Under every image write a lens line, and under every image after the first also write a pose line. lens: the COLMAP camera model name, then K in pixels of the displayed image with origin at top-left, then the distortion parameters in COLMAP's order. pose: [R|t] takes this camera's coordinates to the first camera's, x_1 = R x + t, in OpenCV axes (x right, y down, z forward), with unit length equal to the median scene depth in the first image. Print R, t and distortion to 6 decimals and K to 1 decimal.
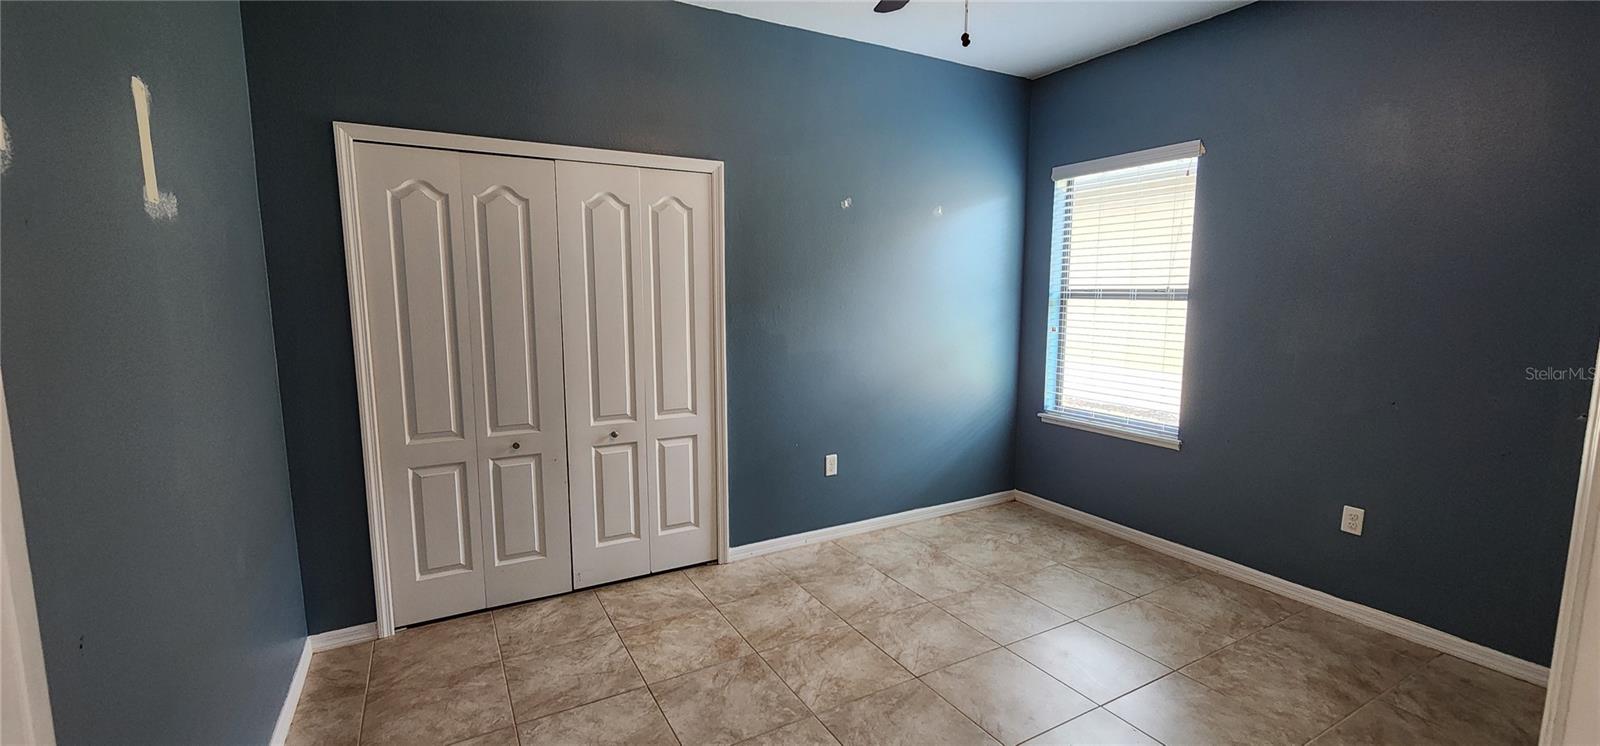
lens RADIAL K [[660.7, 0, 800.0], [0, 660.7, 373.0], [0, 0, 1]] dist [0.001057, 0.000232]
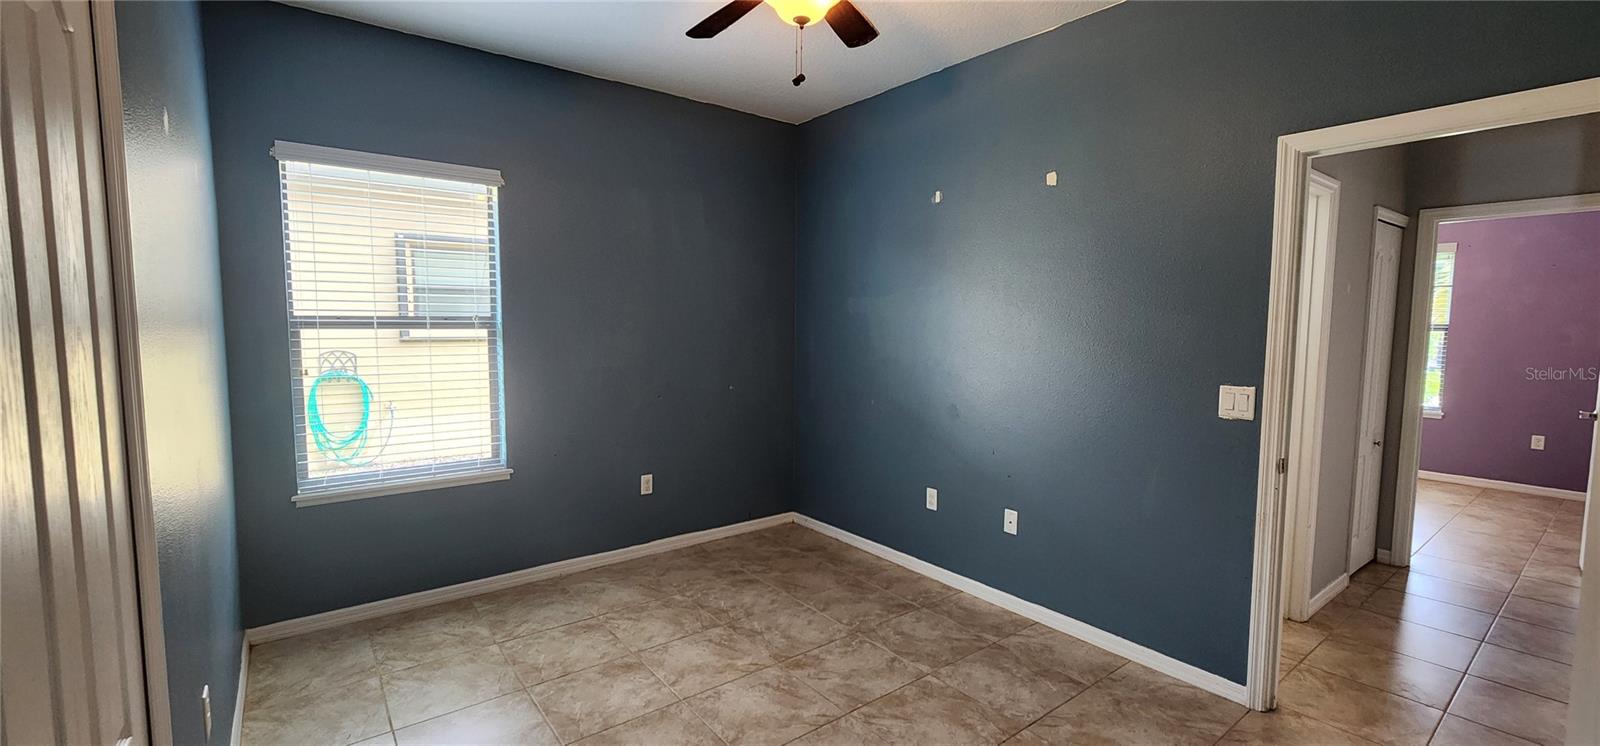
lens RADIAL K [[653.6, 0, 800.0], [0, 653.6, 373.0], [0, 0, 1]] dist [-0.000087, -0.000032]
pose [[-0.141024, -0.082495, 0.986563, -0.445989], [0.113730, 0.988575, 0.098921, -0.088524], [-0.983452, 0.126152, -0.130031, 0.677926]]
